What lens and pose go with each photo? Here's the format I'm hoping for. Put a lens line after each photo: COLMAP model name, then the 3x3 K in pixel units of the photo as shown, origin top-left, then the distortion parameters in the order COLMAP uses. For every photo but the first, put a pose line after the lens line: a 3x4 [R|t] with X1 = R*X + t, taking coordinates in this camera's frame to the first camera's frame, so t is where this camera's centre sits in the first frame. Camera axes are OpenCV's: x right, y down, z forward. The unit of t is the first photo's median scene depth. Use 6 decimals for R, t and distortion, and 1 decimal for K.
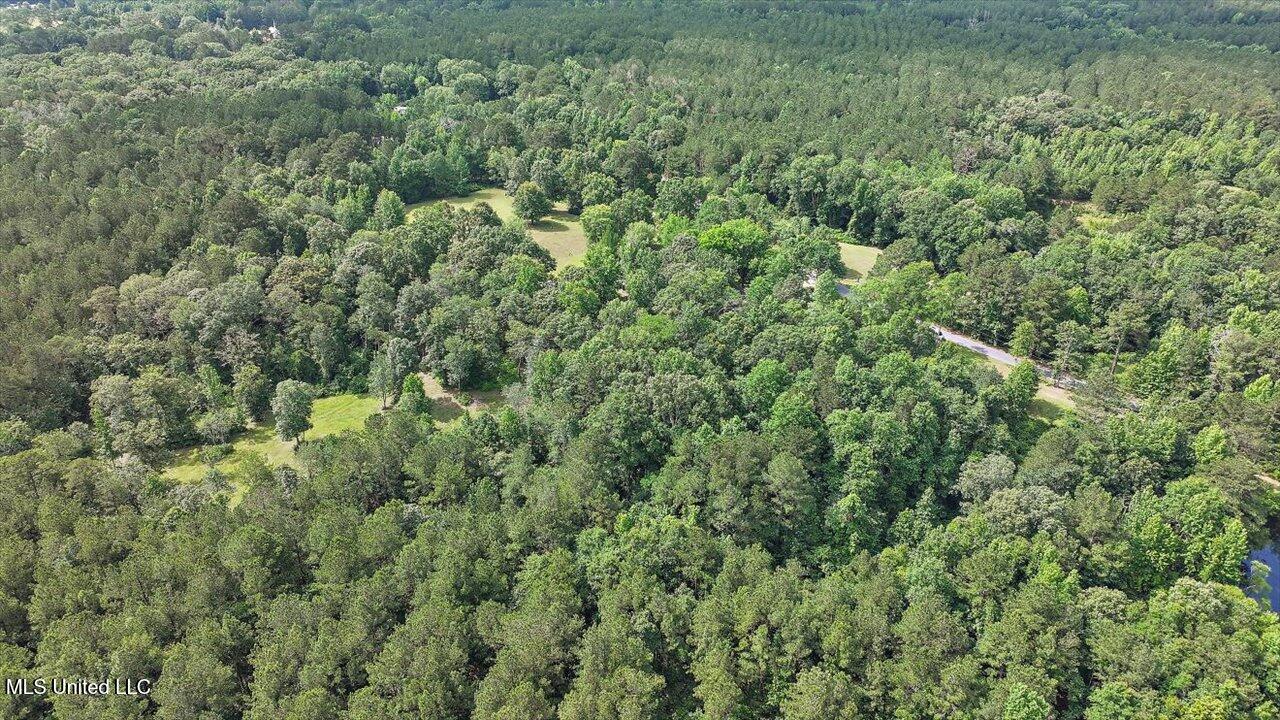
lens RADIAL K [[900.3, 0, 640.0], [0, 900.3, 360.0], [0, 0, 1]] dist [-0.008319, 0.020966]
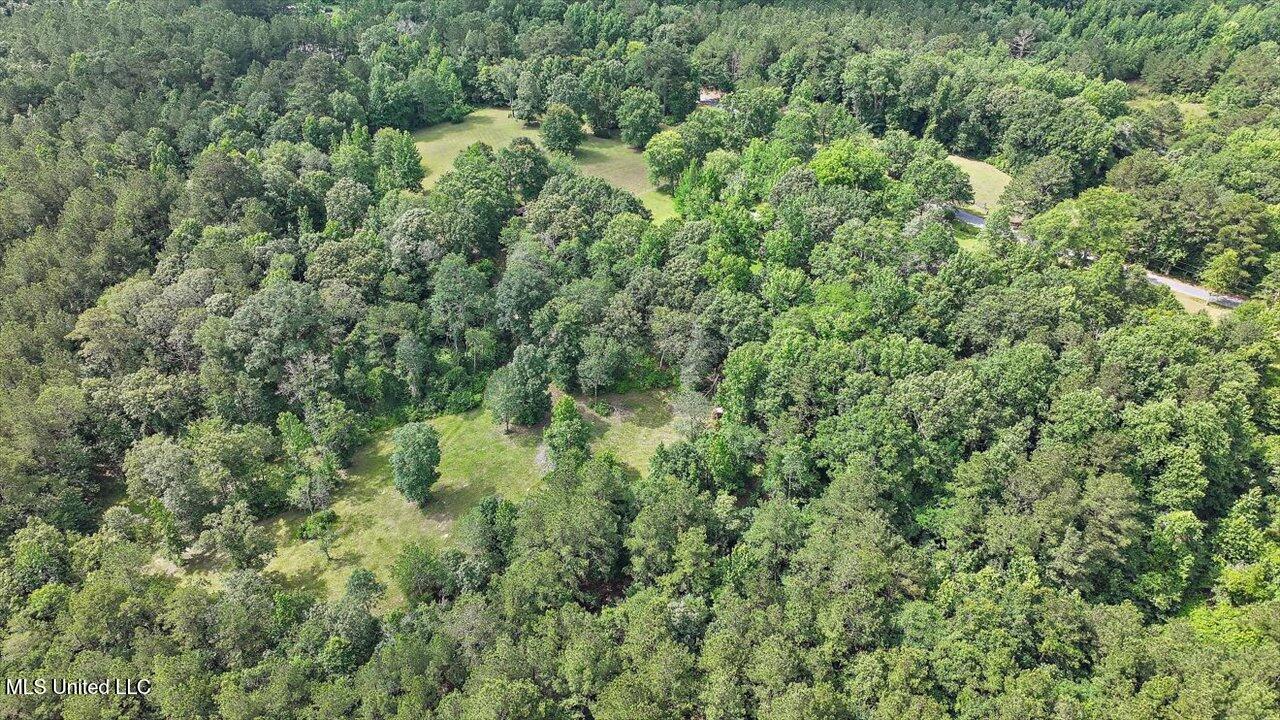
lens RADIAL K [[900.3, 0, 640.0], [0, 900.3, 360.0], [0, 0, 1]] dist [-0.008319, 0.020966]
pose [[0.985396, -0.102774, 0.135764, -0.242201], [0.083516, 0.986533, 0.140636, -0.099172], [-0.148390, -0.127244, 0.980709, 0.191757]]
